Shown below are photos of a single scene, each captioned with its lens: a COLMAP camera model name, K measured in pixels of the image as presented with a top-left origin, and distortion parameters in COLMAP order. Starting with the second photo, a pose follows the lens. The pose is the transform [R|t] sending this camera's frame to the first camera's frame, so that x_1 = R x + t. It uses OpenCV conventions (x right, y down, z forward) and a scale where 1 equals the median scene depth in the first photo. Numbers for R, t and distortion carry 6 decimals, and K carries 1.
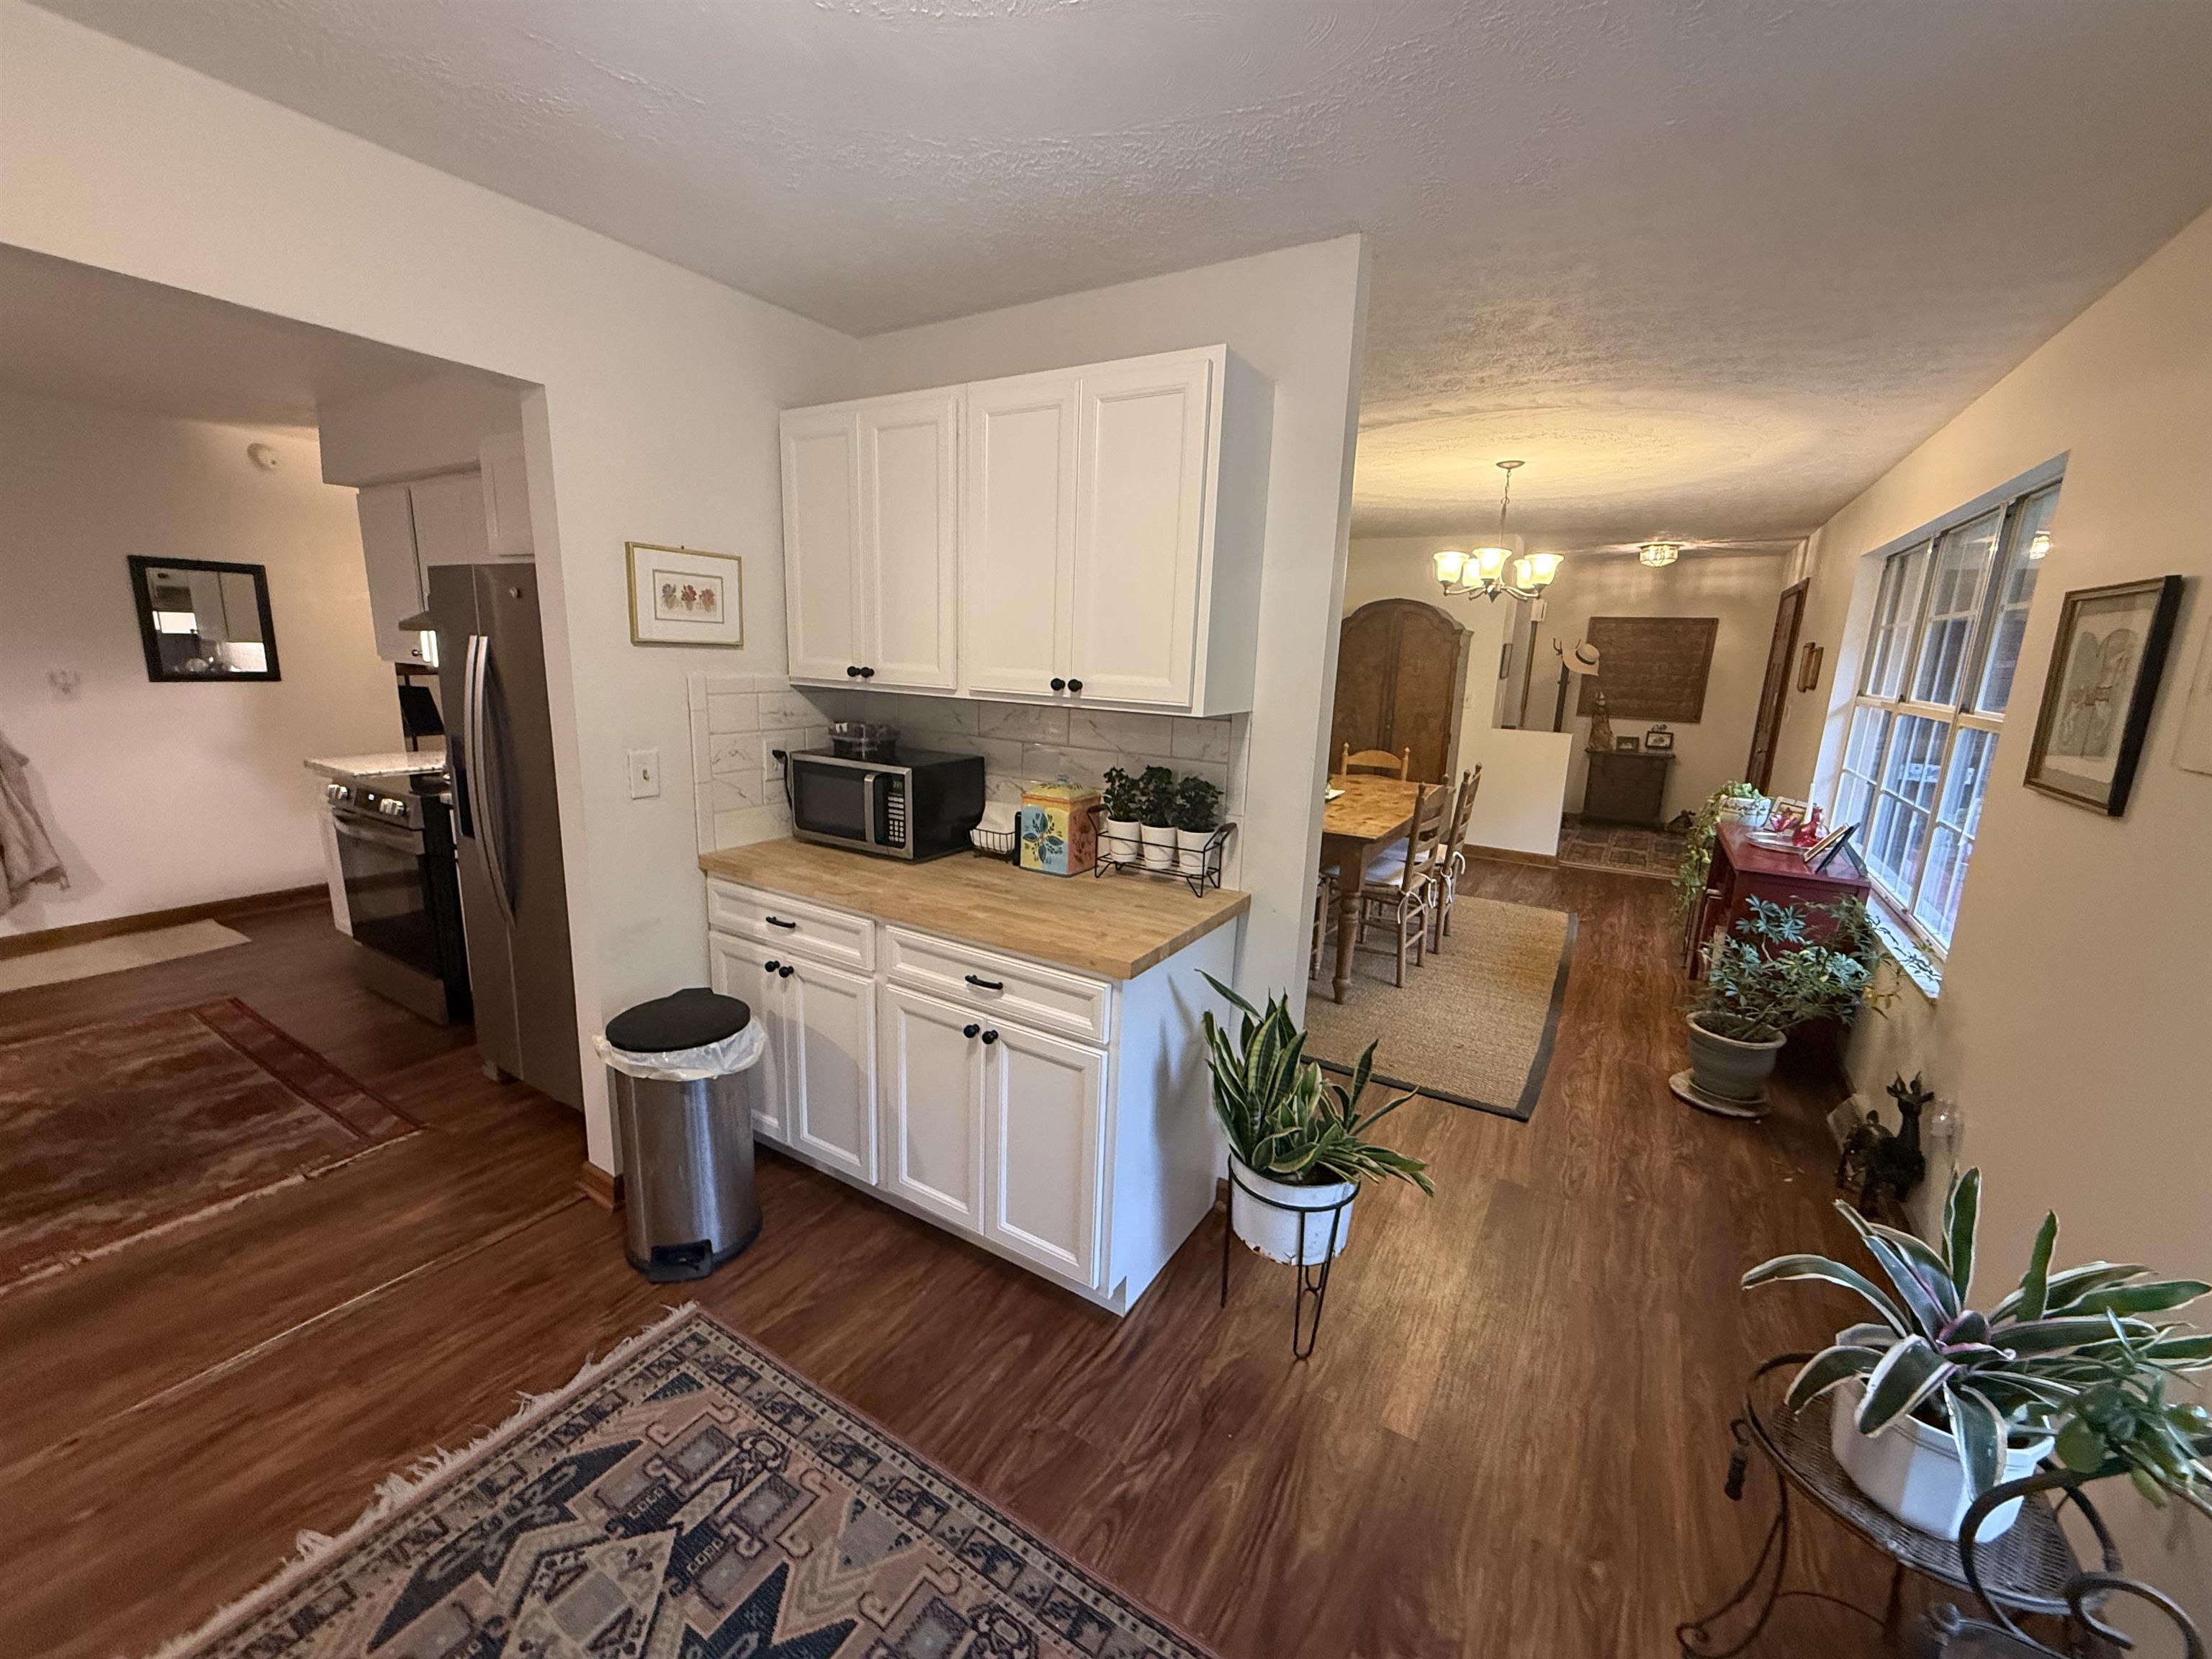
lens RADIAL K [[883.4, 0, 1106.0], [0, 883.4, 829.5], [0, 0, 1]] dist [0.000522, -0.000345]
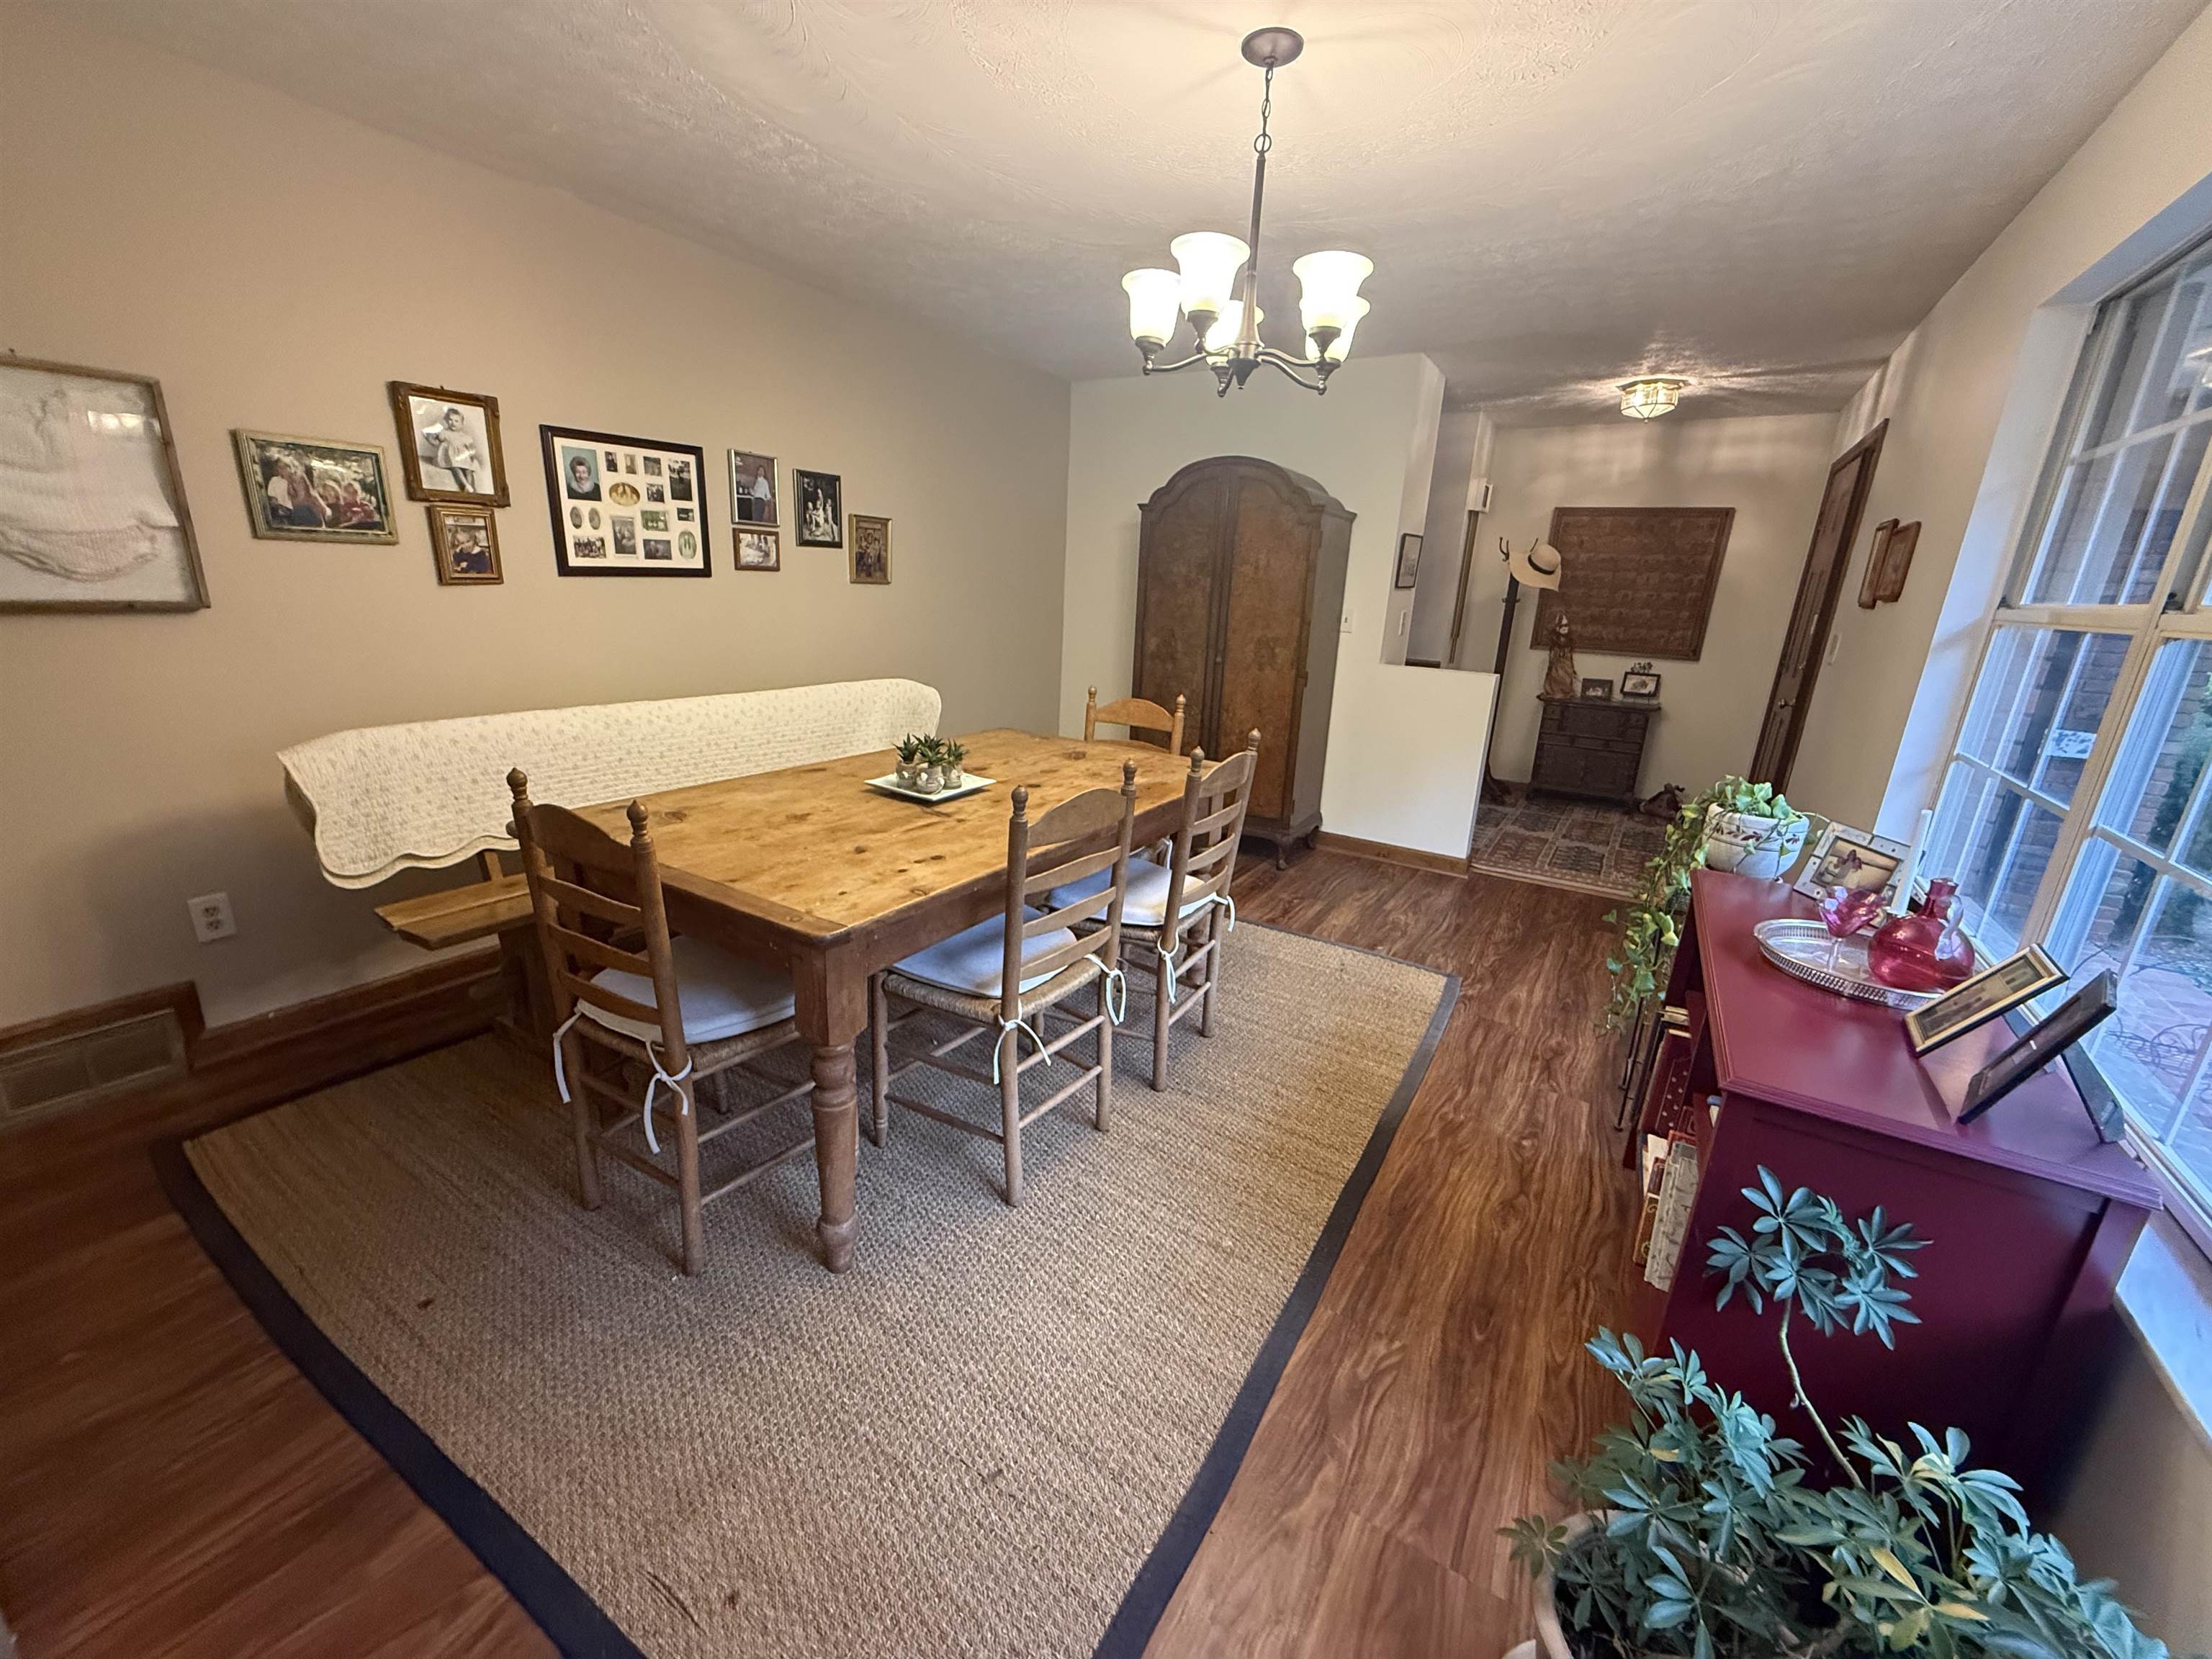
lens RADIAL K [[883.4, 0, 1106.0], [0, 883.4, 829.5], [0, 0, 1]] dist [0.000522, -0.000345]
pose [[0.999881, 0.015269, -0.002341, 0.237315], [-0.015045, 0.996965, 0.076387, -0.038721], [0.003500, -0.076343, 0.997076, 0.332992]]
